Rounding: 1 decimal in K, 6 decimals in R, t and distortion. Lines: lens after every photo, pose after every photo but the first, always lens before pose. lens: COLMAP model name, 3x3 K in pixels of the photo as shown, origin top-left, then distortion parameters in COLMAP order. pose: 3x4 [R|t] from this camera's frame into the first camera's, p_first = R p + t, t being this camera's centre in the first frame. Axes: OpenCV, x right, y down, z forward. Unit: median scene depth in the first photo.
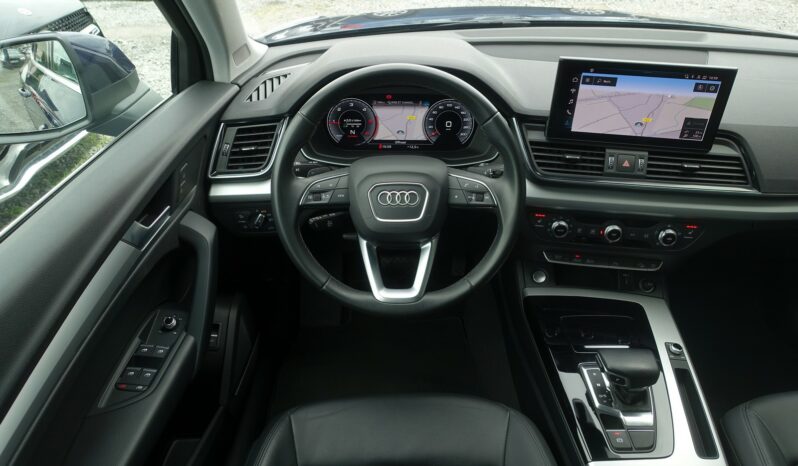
lens RADIAL K [[545.2, 0, 399.0], [0, 545.2, 233.0], [0, 0, 1]] dist [-0.007739, -0.000266]
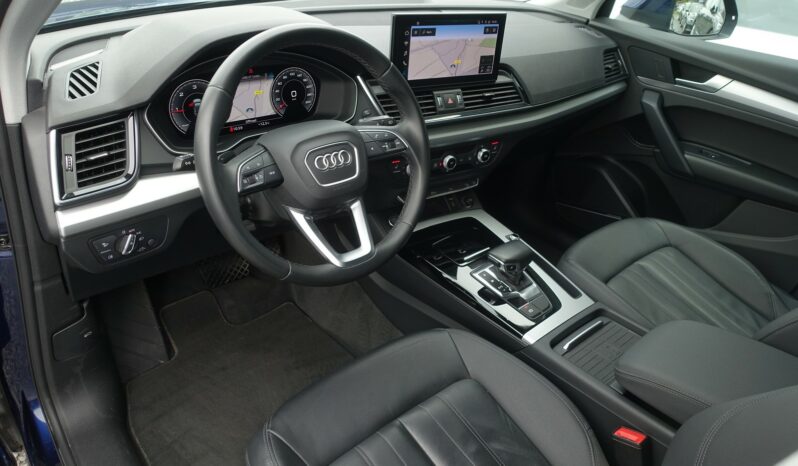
lens RADIAL K [[545.2, 0, 399.0], [0, 545.2, 233.0], [0, 0, 1]] dist [-0.007739, -0.000266]
pose [[0.760742, -0.290034, 0.580649, -0.438675], [0.291335, 0.952008, 0.093832, 0.003396], [-0.579997, 0.097781, 0.808729, 0.125208]]
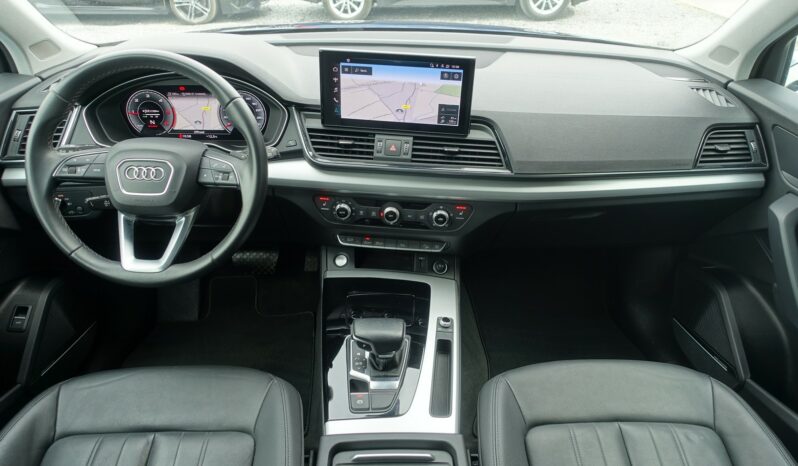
lens RADIAL K [[545.2, 0, 399.0], [0, 545.2, 233.0], [0, 0, 1]] dist [-0.007739, -0.000266]
pose [[0.999541, -0.003702, 0.030080, 0.390203], [0.005249, 0.998659, -0.051508, 0.094107], [-0.029849, 0.051642, 0.998219, -0.064604]]
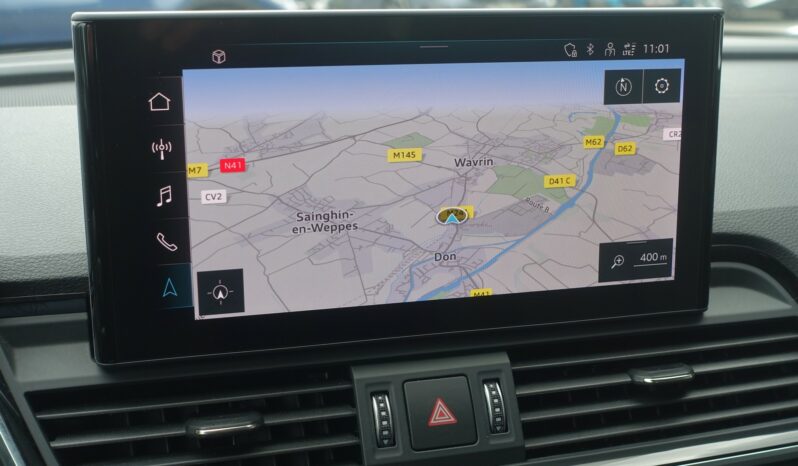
lens RADIAL K [[1086.0, 0, 399.0], [0, 1086.0, 233.0], [0, 0, 1]] dist [-0.019612, -0.045880]
pose [[0.913543, -0.115363, 0.390038, 0.214888], [0.234993, 0.932395, -0.274622, -0.072088], [-0.331989, 0.342535, 0.878893, 0.539501]]
